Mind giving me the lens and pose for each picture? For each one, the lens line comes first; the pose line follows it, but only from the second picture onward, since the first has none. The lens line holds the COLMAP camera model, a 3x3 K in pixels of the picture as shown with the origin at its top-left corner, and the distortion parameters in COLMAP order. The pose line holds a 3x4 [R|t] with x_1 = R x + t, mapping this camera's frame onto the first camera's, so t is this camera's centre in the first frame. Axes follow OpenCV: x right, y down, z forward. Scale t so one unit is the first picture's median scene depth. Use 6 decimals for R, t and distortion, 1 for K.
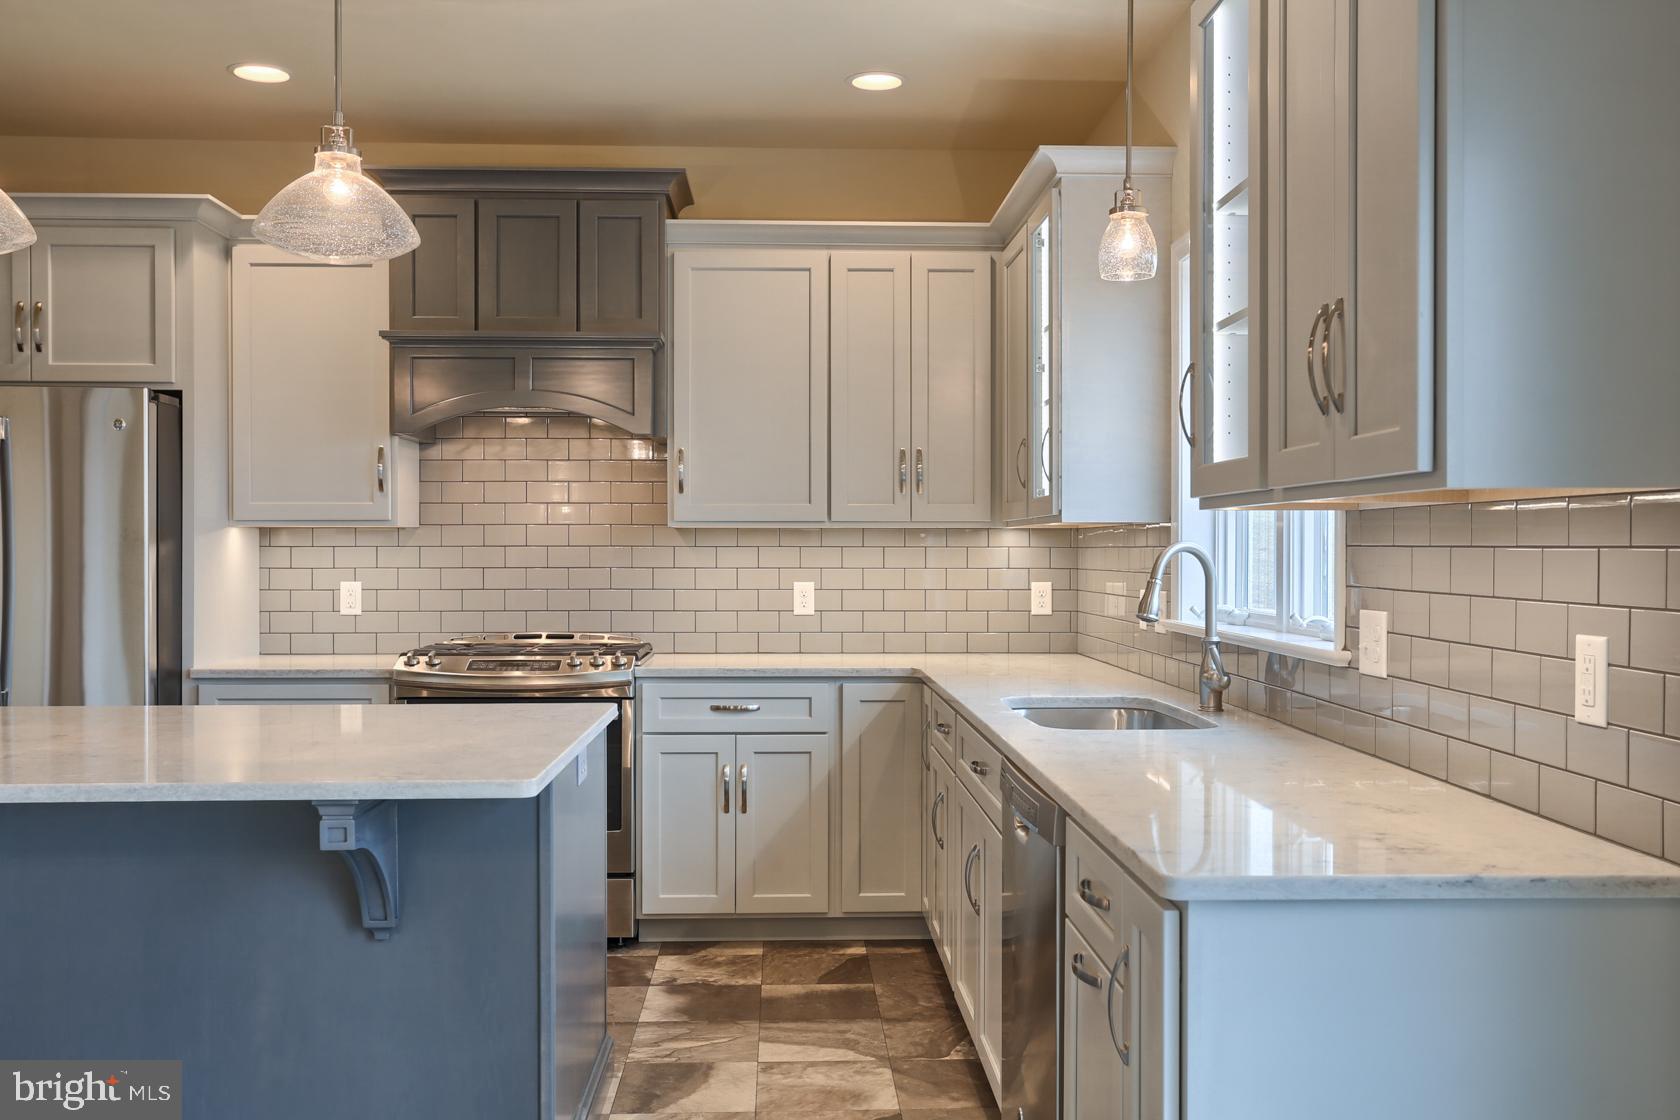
lens RADIAL K [[1562.6, 0, 840.3], [0, 1562.6, 557.5], [0, 0, 1]] dist [0.018199, -0.000009]
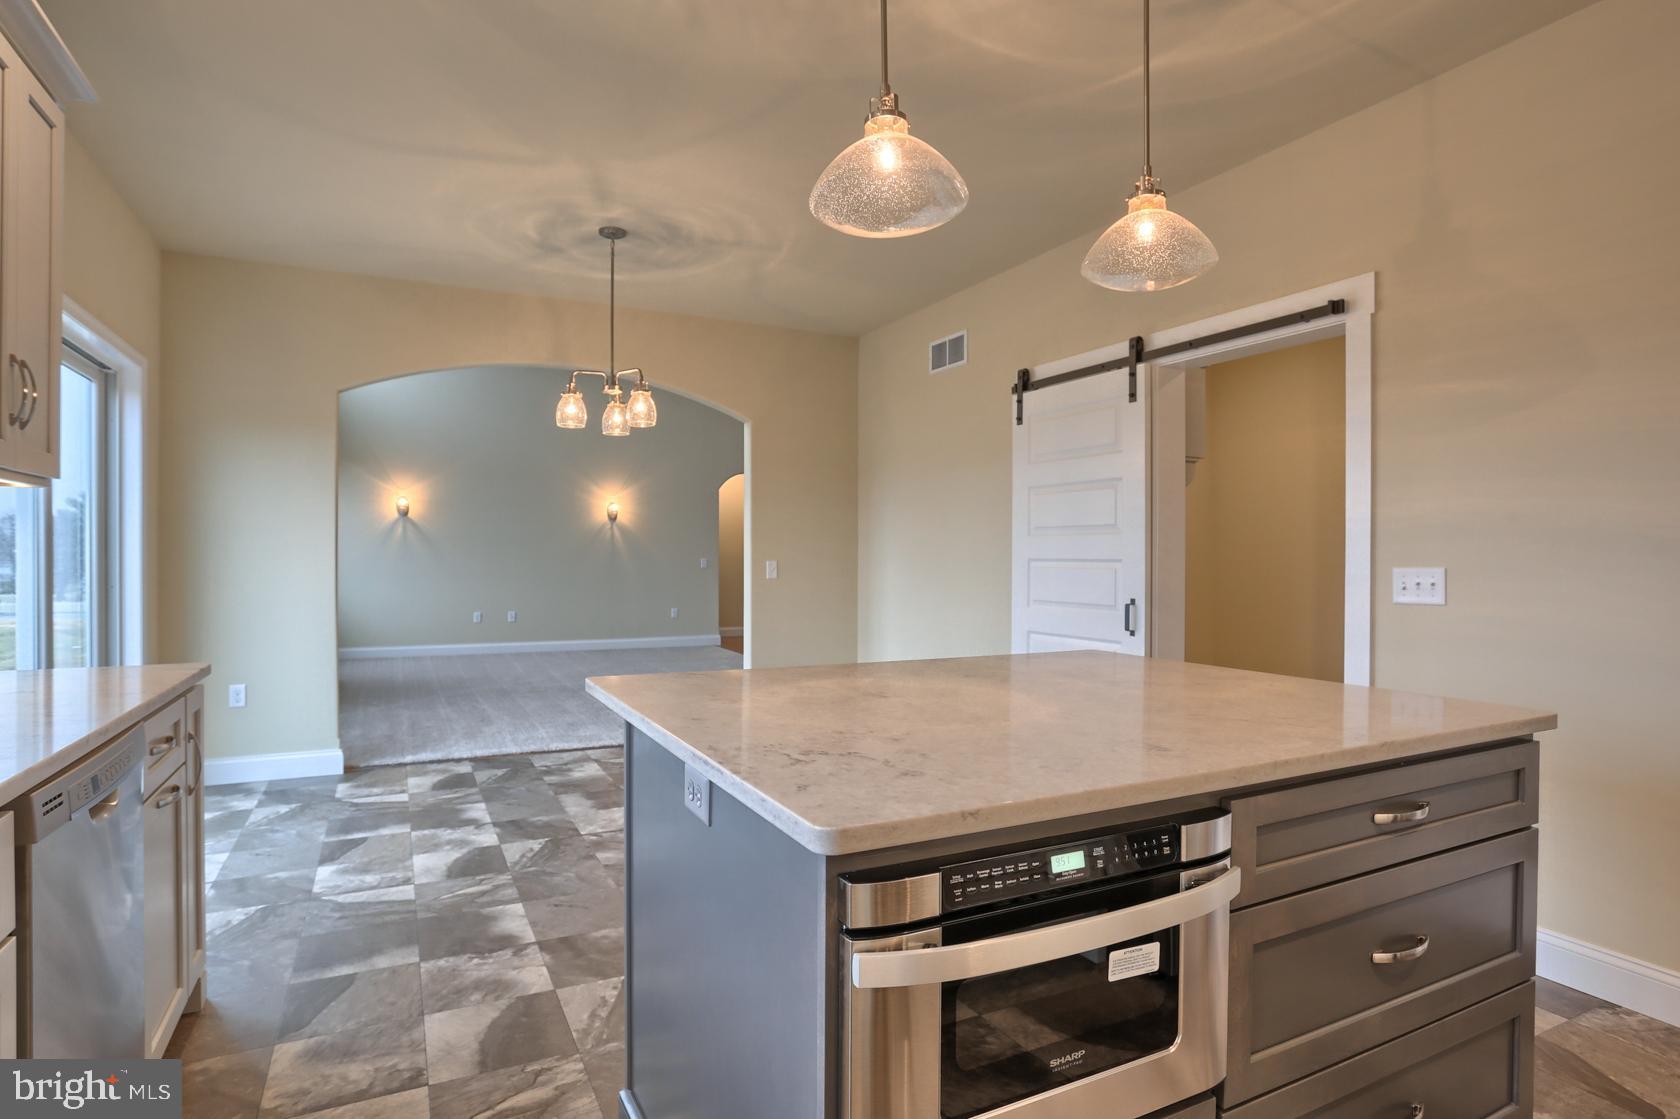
lens RADIAL K [[897.7, 0, 865.1], [0, 897.7, 555.1], [0, 0, 1]] dist [-0.048117, 0.024108]
pose [[-0.899799, 0.002684, -0.436297, -0.069085], [-0.000325, 0.999977, 0.006820, 0.008990], [0.436305, 0.006278, -0.899777, 1.841220]]
